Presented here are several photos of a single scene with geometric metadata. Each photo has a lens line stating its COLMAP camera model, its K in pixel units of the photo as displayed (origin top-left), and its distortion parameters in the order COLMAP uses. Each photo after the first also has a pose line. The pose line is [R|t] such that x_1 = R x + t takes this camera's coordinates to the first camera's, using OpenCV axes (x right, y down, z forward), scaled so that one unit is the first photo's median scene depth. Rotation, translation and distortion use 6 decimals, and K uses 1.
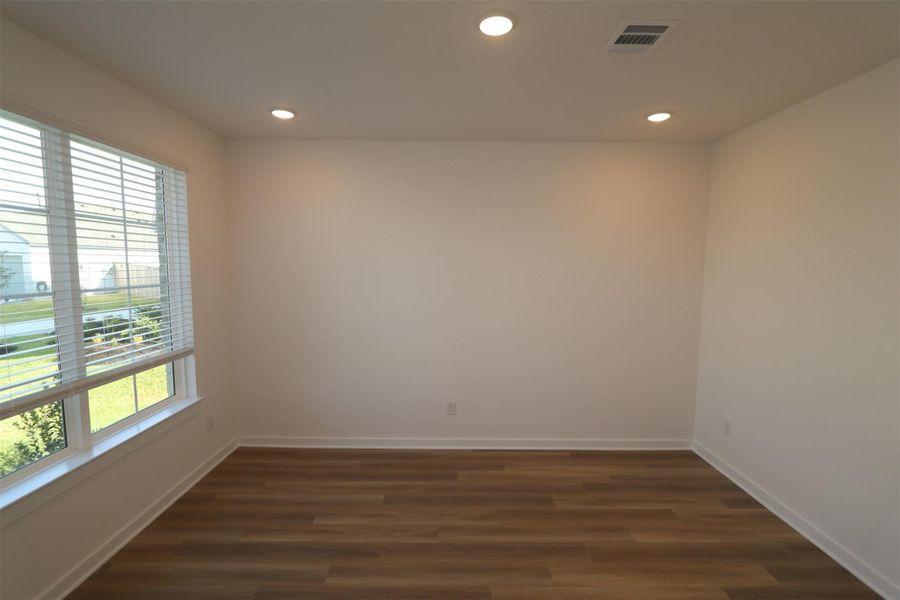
lens RADIAL K [[415.3, 0, 448.6], [0, 415.3, 302.2], [0, 0, 1]] dist [-0.021399, 0.001556]
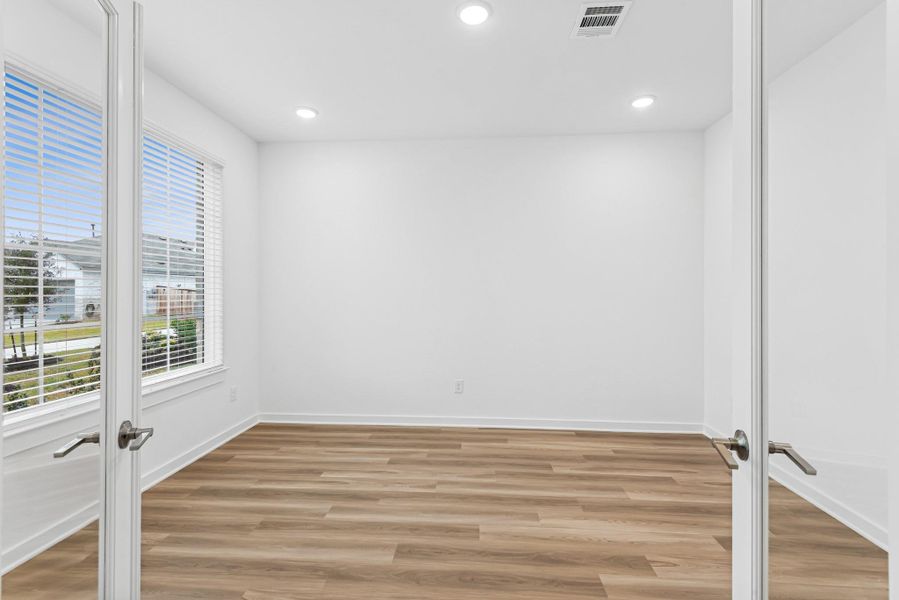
lens RADIAL K [[414.8, 0, 451.3], [0, 414.8, 294.4], [0, 0, 1]] dist [-0.021399, 0.001556]
pose [[0.997803, -0.008406, -0.065722, 0.078917], [0.002839, 0.996432, -0.084353, 0.150079], [0.066196, 0.083981, 0.994266, -0.073520]]
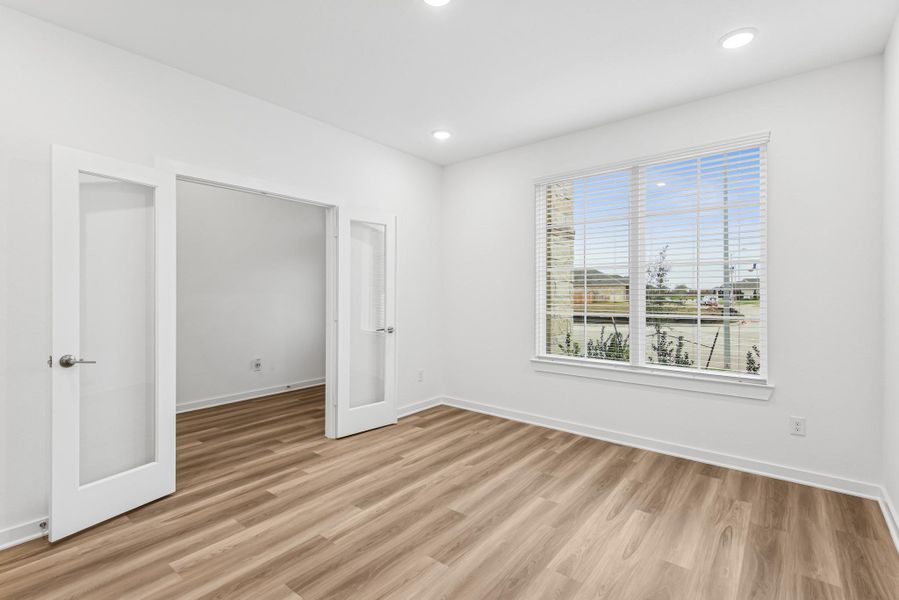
lens RADIAL K [[414.8, 0, 444.6], [0, 414.8, 294.9], [0, 0, 1]] dist [-0.021399, 0.001556]
pose [[-0.635551, -0.003489, -0.772051, 0.605967], [-0.074363, 0.995617, 0.056716, 0.044104], [0.768469, 0.093458, -0.633025, 1.142003]]
